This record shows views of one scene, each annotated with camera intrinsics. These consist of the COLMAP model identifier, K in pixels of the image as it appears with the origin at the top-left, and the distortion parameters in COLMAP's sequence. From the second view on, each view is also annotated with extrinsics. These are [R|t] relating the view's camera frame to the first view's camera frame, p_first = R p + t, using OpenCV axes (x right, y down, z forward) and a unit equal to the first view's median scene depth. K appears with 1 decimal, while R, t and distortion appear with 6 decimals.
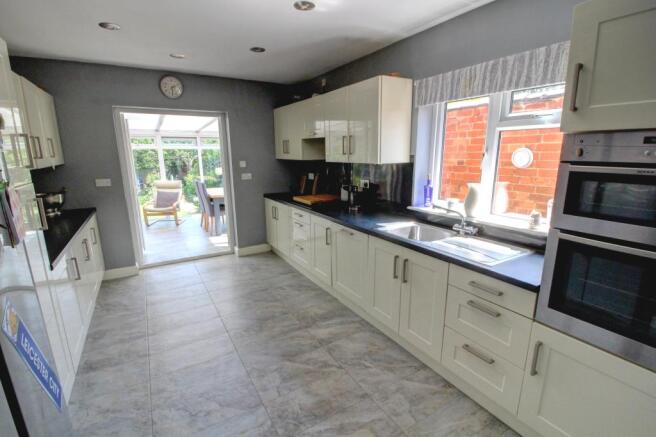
lens RADIAL K [[305.4, 0, 330.1], [0, 305.4, 219.3], [0, 0, 1]] dist [-0.008956, -0.003845]
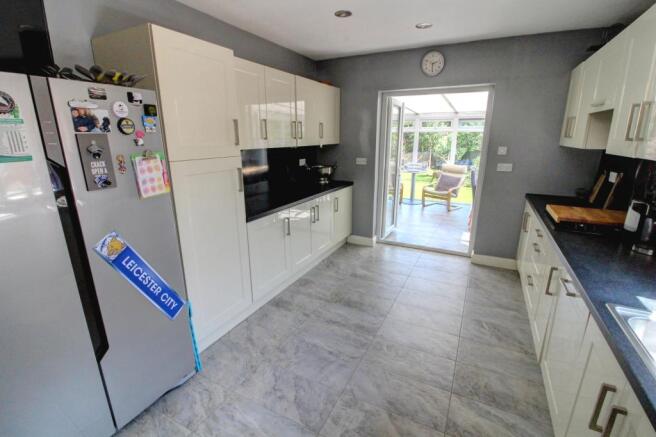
lens RADIAL K [[305.4, 0, 327.8], [0, 305.4, 219.2], [0, 0, 1]] dist [-0.008956, -0.003845]
pose [[0.518781, 0.228999, -0.823666, 0.181004], [-0.185937, 0.970617, 0.152744, -0.056404], [0.834442, 0.073910, 0.546117, 0.259943]]
